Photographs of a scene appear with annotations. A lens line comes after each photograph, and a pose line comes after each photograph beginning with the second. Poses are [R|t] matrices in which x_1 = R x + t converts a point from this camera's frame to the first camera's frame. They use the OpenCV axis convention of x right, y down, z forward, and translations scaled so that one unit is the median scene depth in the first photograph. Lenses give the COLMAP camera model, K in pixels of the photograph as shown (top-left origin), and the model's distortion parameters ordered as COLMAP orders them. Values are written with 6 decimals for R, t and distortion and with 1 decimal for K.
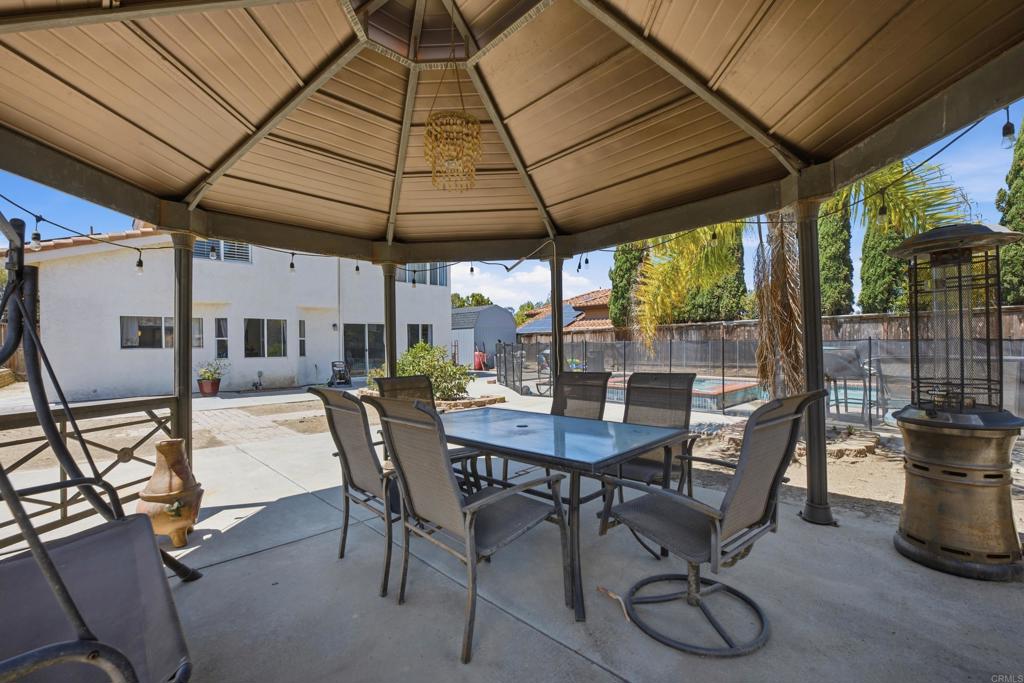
lens RADIAL K [[419.0, 0, 510.4], [0, 419.0, 335.6], [0, 0, 1]] dist [-0.026109, 0.000932]
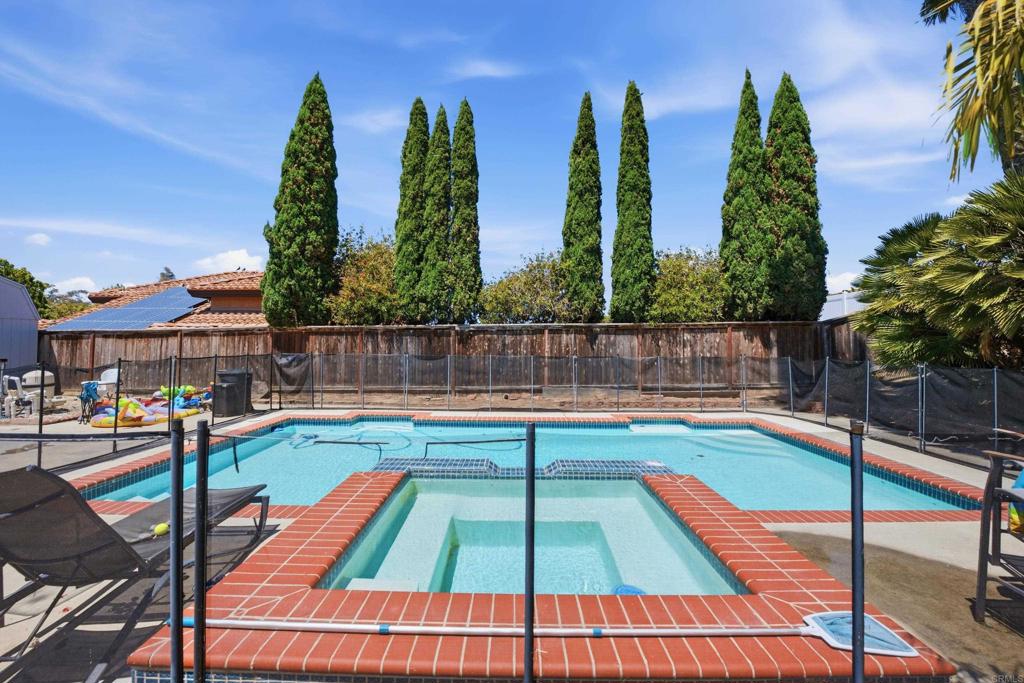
lens RADIAL K [[419.0, 0, 510.4], [0, 419.0, 335.6], [0, 0, 1]] dist [-0.026109, 0.000932]
pose [[0.693574, 0.023792, 0.719992, 0.076827], [-0.022146, 0.999686, -0.011701, -0.009615], [-0.720045, -0.007830, 0.693883, 0.424625]]
